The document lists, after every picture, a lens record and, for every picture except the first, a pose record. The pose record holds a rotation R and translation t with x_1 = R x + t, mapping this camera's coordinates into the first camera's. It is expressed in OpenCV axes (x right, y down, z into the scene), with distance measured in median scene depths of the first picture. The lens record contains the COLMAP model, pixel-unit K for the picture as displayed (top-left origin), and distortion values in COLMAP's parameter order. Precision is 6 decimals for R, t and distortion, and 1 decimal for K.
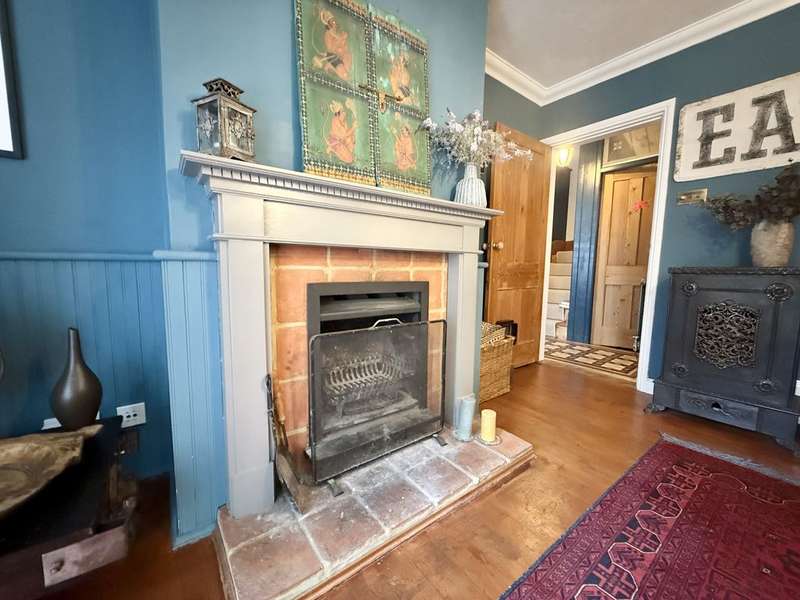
lens RADIAL K [[317.3, 0, 399.8], [0, 317.3, 300.1], [0, 0, 1]] dist [-0.003226, 0.000455]
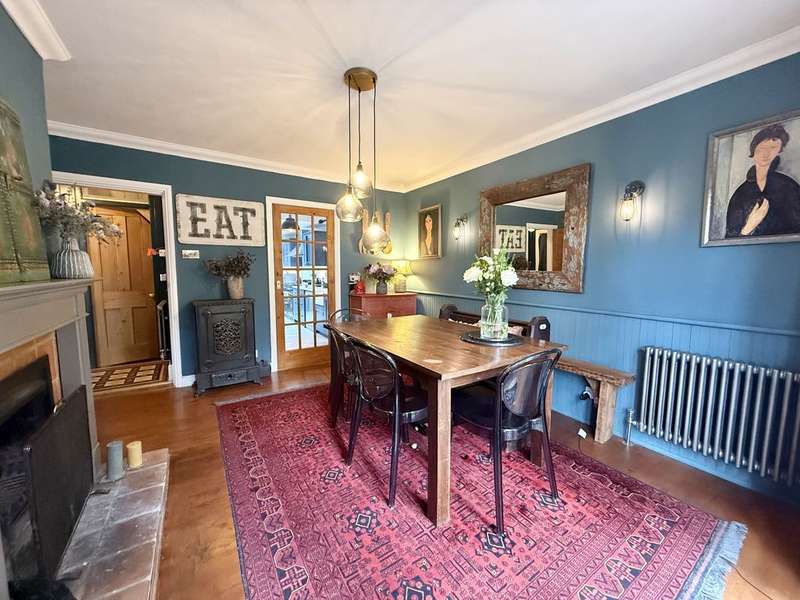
lens RADIAL K [[317.3, 0, 400.4], [0, 317.3, 300.8], [0, 0, 1]] dist [-0.003226, 0.000455]
pose [[0.059374, -0.111624, 0.991975, -0.650022], [0.092090, 0.990103, 0.105901, -0.184307], [-0.993979, 0.085064, 0.069065, -0.129033]]
